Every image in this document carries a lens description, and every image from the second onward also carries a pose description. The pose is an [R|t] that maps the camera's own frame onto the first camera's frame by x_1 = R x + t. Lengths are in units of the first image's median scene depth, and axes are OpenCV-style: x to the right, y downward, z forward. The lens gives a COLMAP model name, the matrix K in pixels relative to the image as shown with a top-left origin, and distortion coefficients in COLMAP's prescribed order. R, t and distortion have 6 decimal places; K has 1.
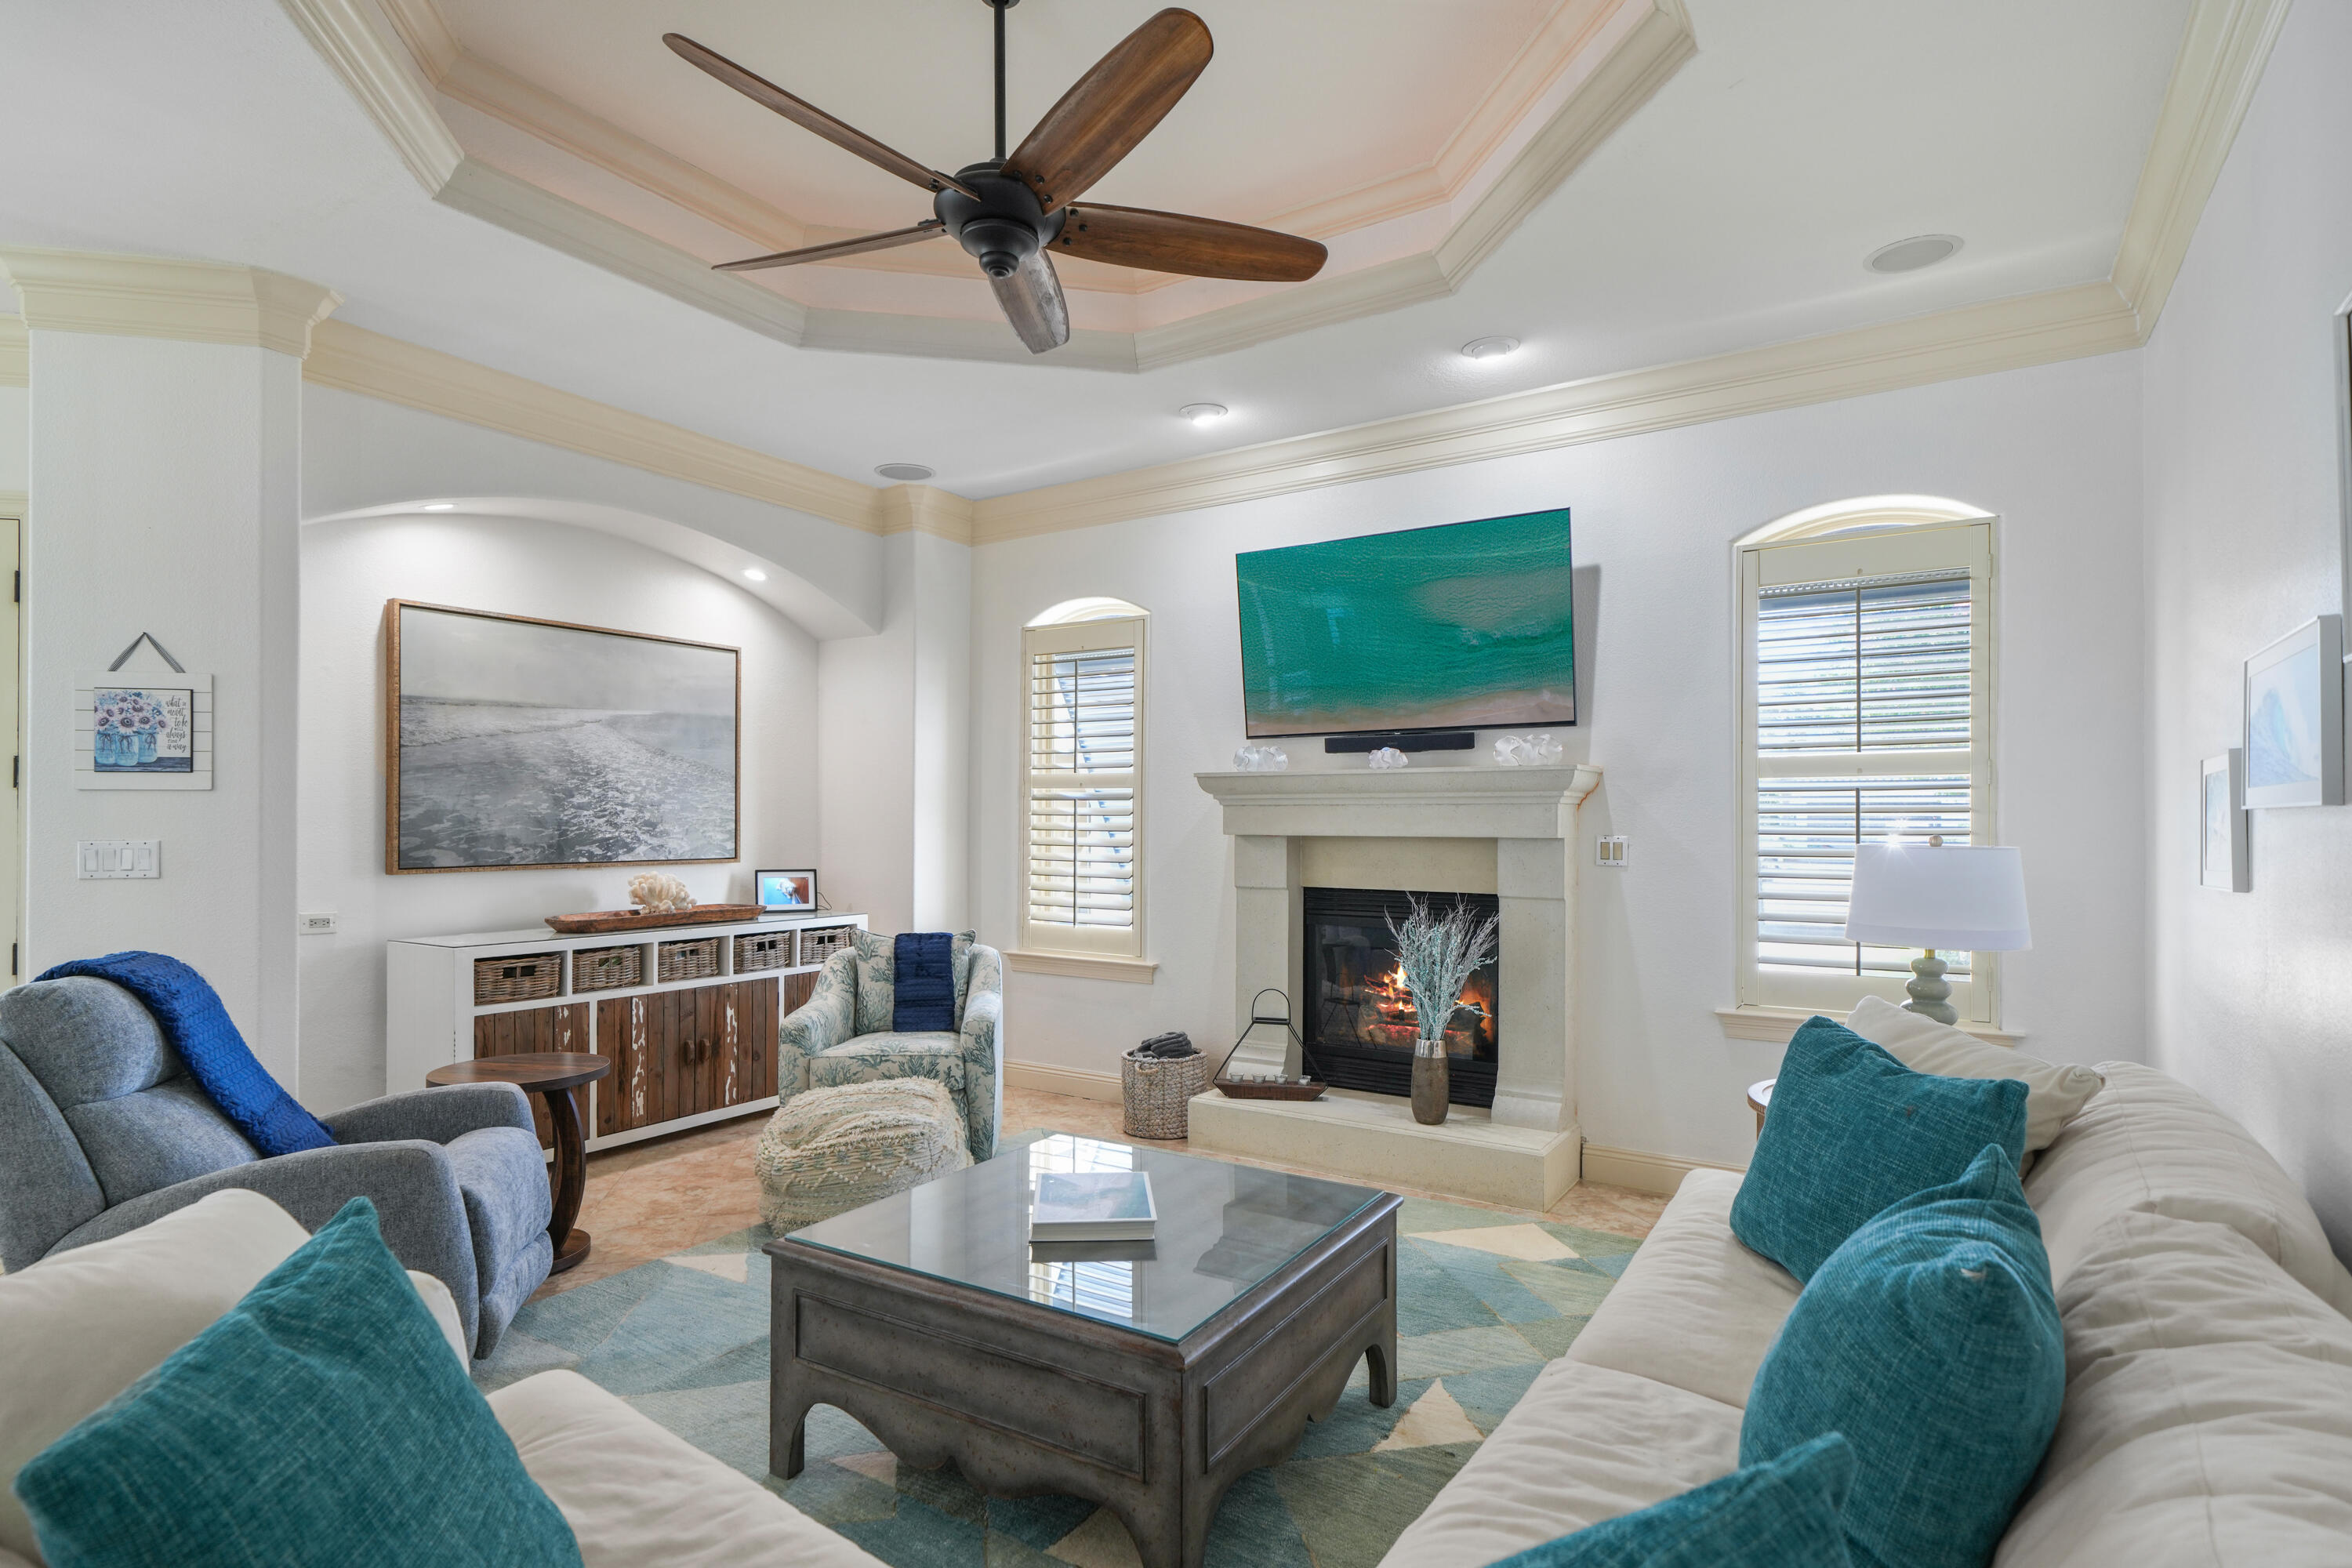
lens RADIAL K [[1155.1, 0, 1171.8], [0, 1155.1, 811.2], [0, 0, 1]] dist [0.001671, 0.000168]
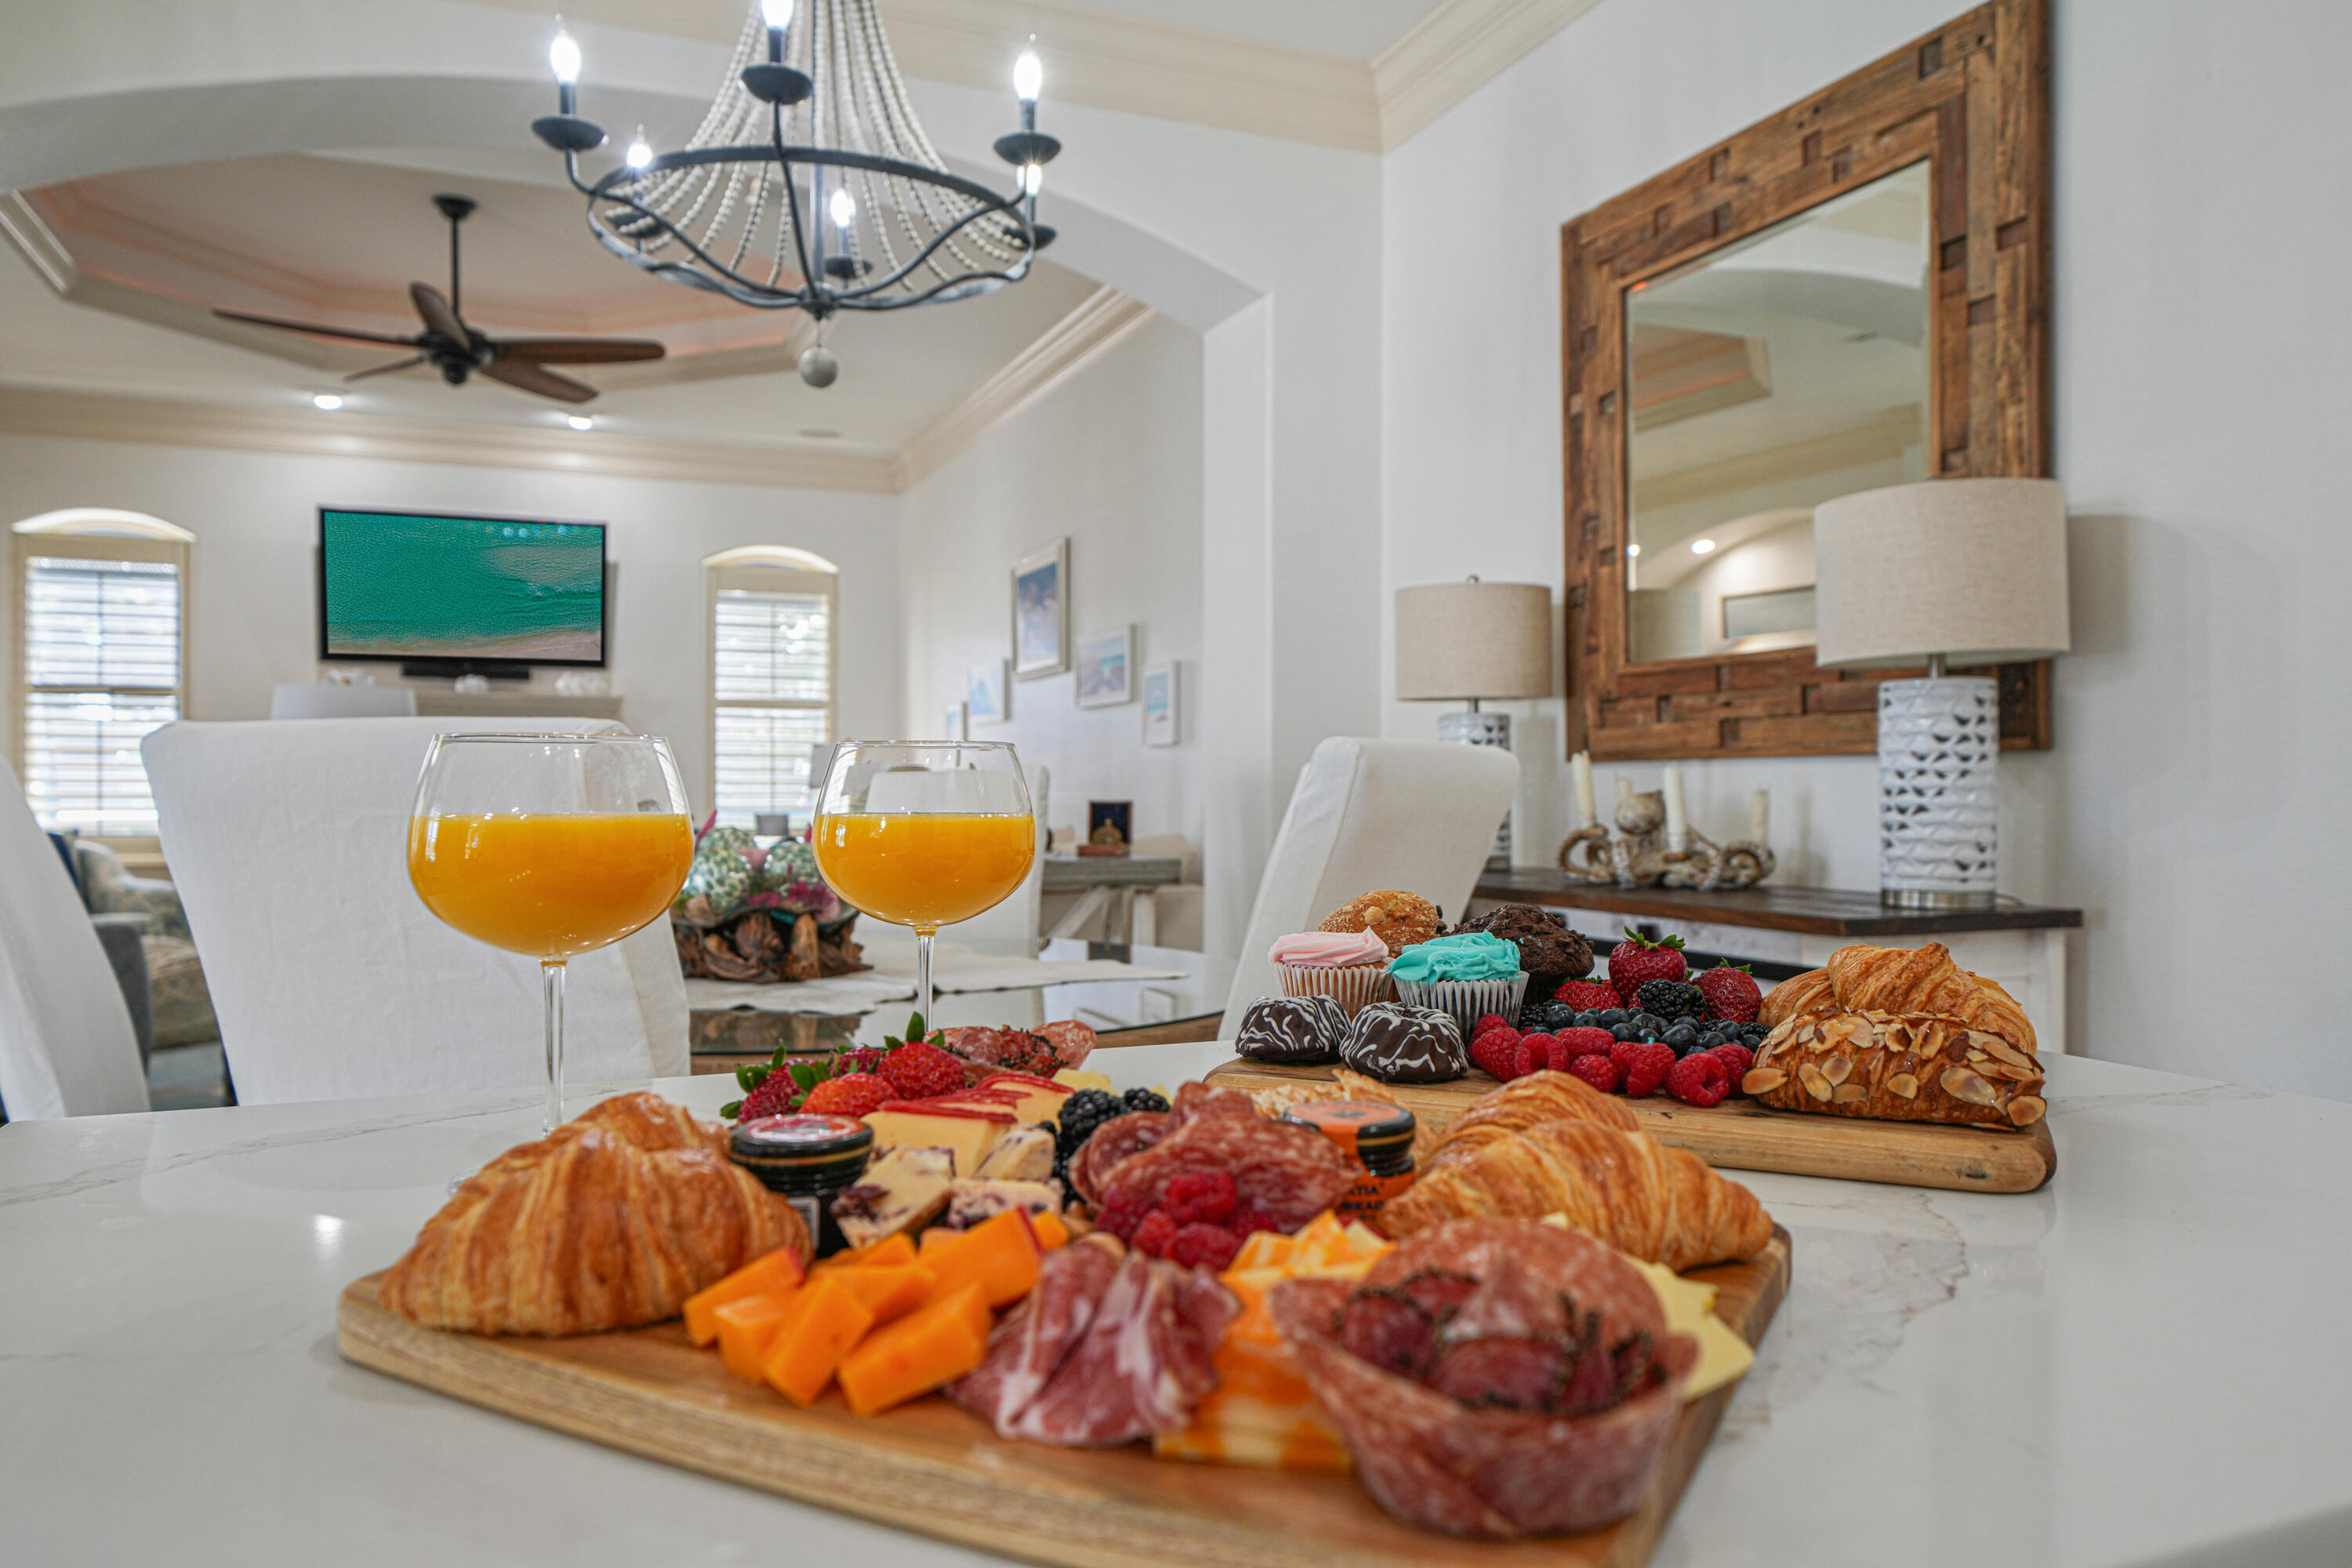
lens RADIAL K [[1591.9, 0, 1138.9], [0, 1591.9, 793.0], [0, 0, 1]] dist [0.001686, -0.000448]
pose [[0.561026, -0.002200, 0.827795, -0.912920], [-0.008231, 0.999932, 0.008236, 0.058915], [-0.827757, -0.011434, 0.560970, -0.671846]]
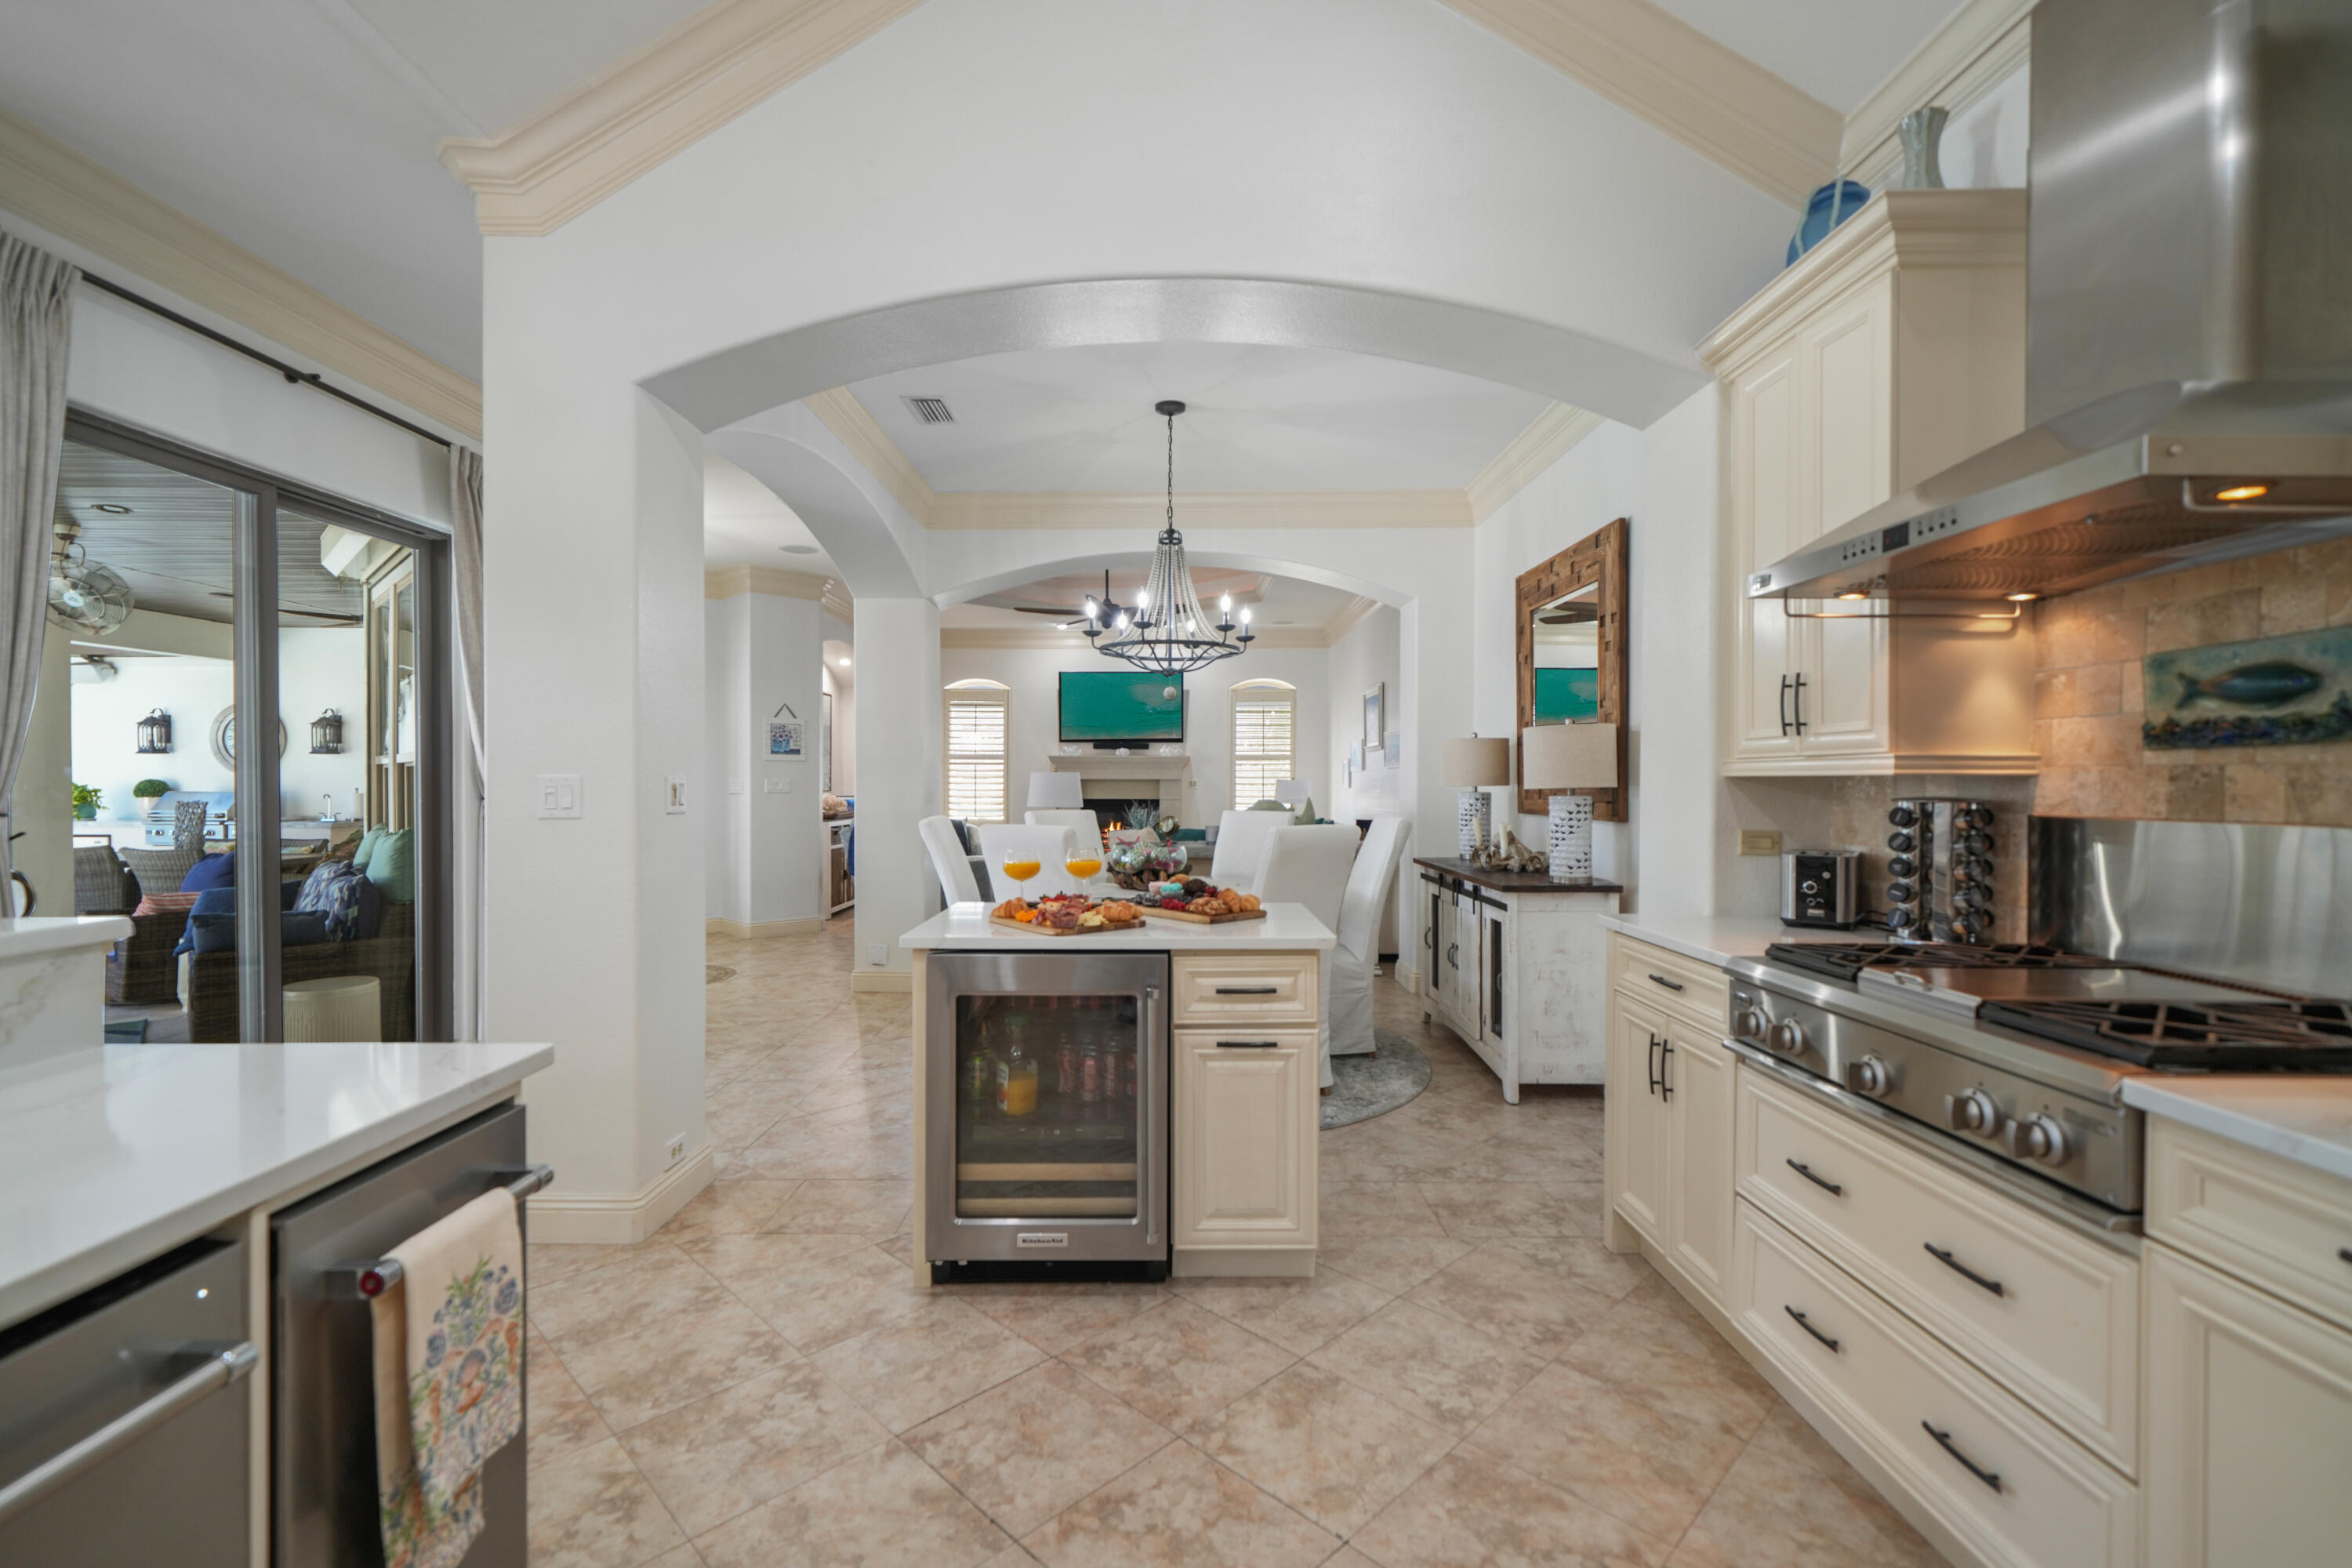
lens RADIAL K [[1024.4, 0, 1161.5], [0, 1024.4, 787.6], [0, 0, 1]] dist [-0.000899, -0.000177]
pose [[0.838701, -0.005010, 0.544568, -1.116820], [-0.004680, 0.999854, 0.016407, 0.000782], [-0.544571, -0.016309, 0.838556, -1.170684]]
